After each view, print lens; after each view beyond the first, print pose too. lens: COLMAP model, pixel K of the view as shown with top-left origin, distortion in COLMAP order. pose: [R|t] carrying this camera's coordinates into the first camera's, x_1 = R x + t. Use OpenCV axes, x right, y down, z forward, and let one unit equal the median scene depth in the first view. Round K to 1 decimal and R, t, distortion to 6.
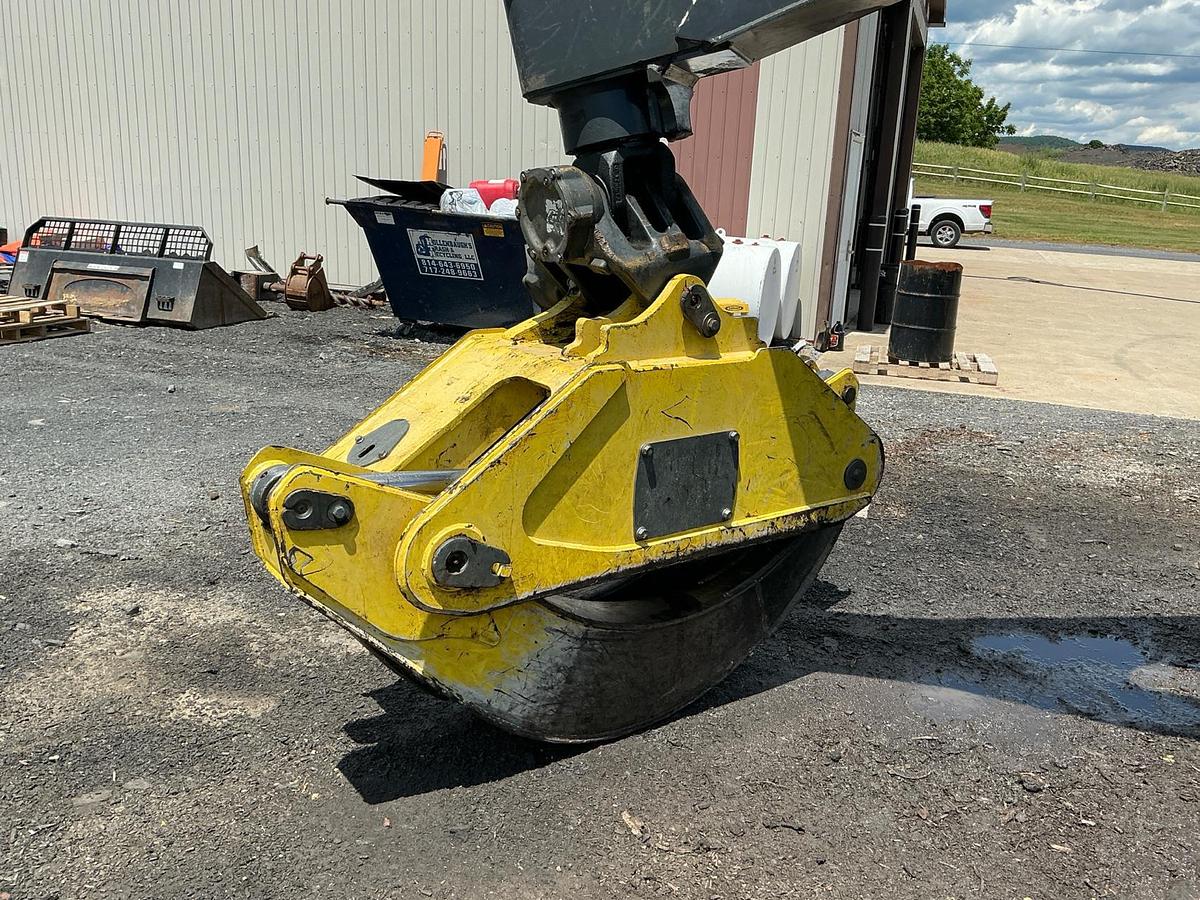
lens RADIAL K [[998.4, 0, 600.2], [0, 998.4, 448.9], [0, 0, 1]] dist [0.087066, -0.153354]
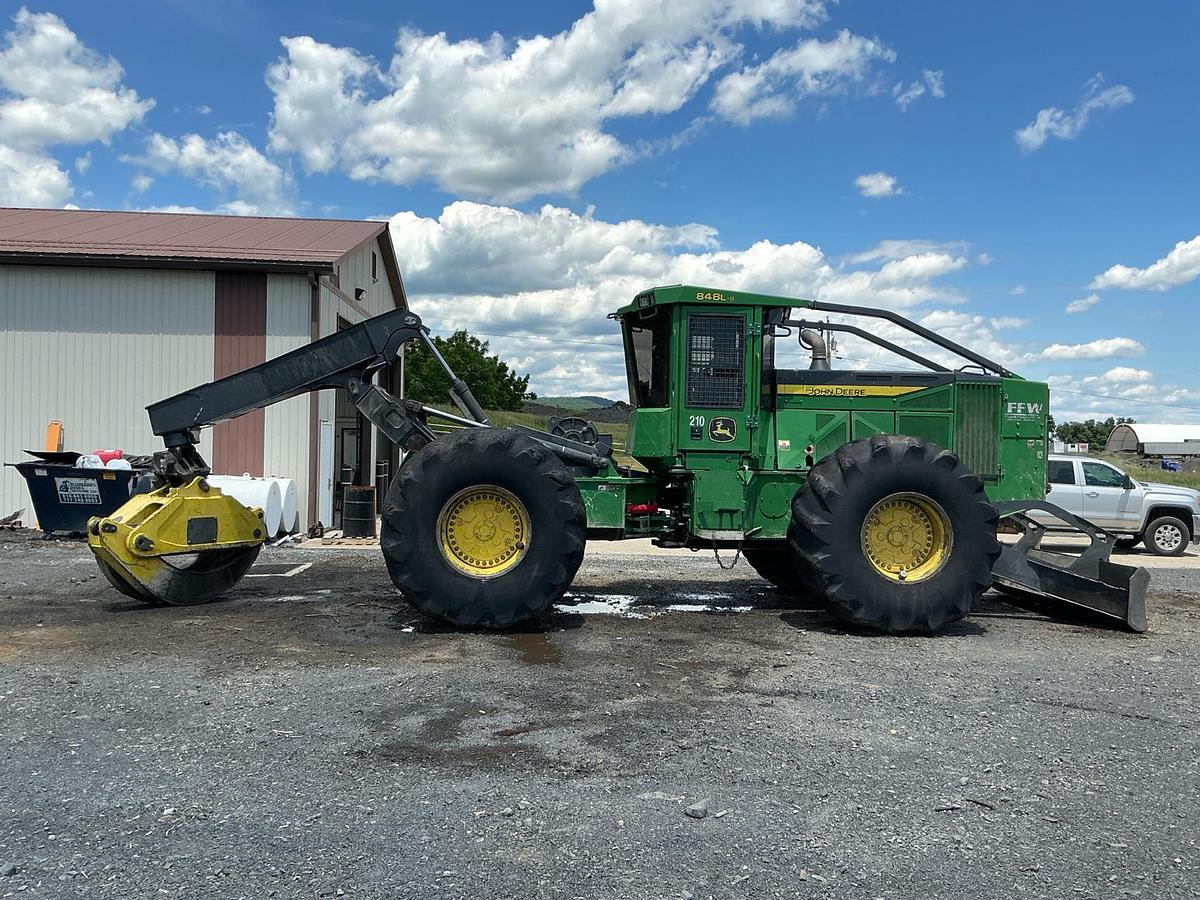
lens RADIAL K [[998.4, 0, 601.7], [0, 998.4, 447.4], [0, 0, 1]] dist [0.087066, -0.153354]
pose [[0.917021, -0.023489, 0.398148, -0.039912], [0.120867, 0.967688, -0.221294, 0.767348], [-0.380085, 0.251054, 0.890229, -3.092892]]
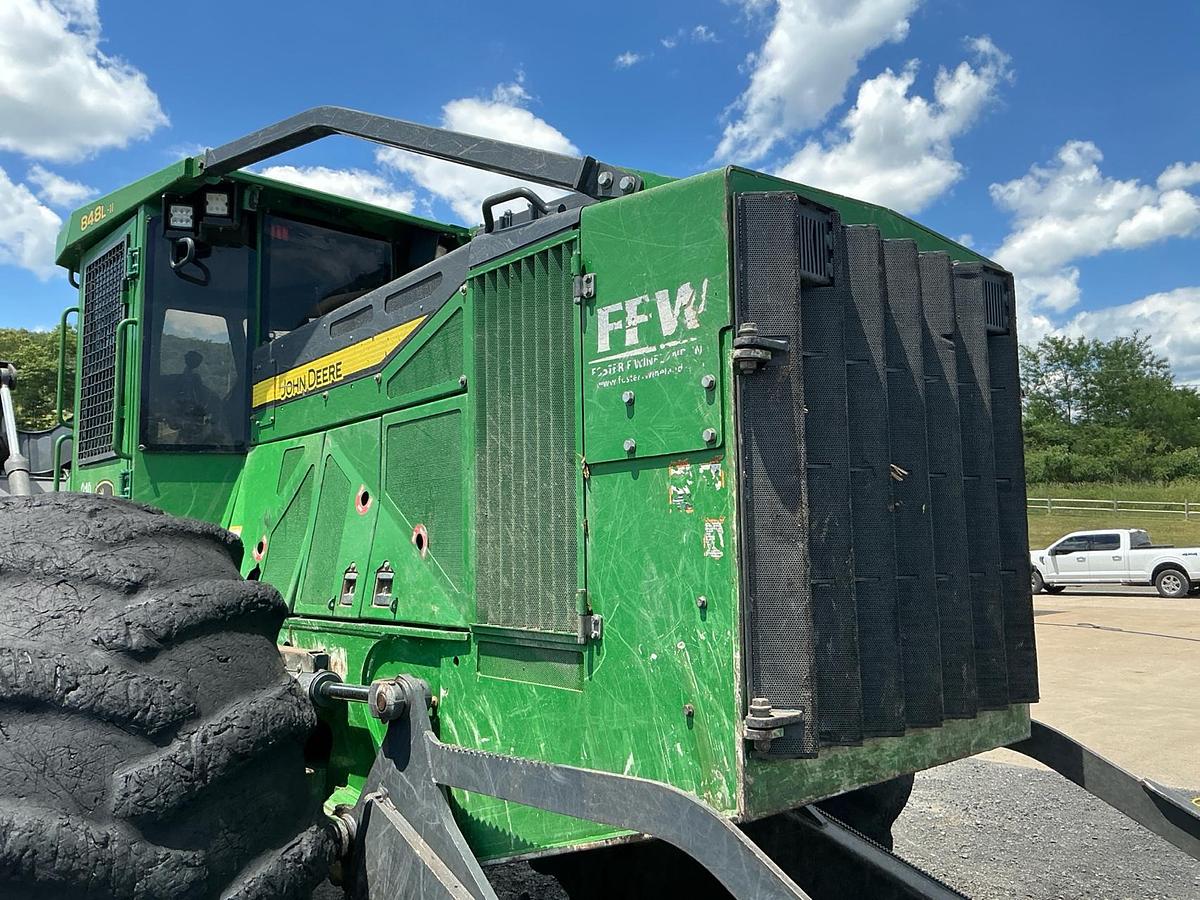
lens RADIAL K [[998.4, 0, 594.2], [0, 998.4, 449.4], [0, 0, 1]] dist [0.087066, -0.153354]
pose [[0.878206, -0.102397, -0.467192, 3.397916], [-0.071591, 0.937665, -0.340087, 0.324415], [0.472894, 0.332113, 0.816133, -0.887490]]
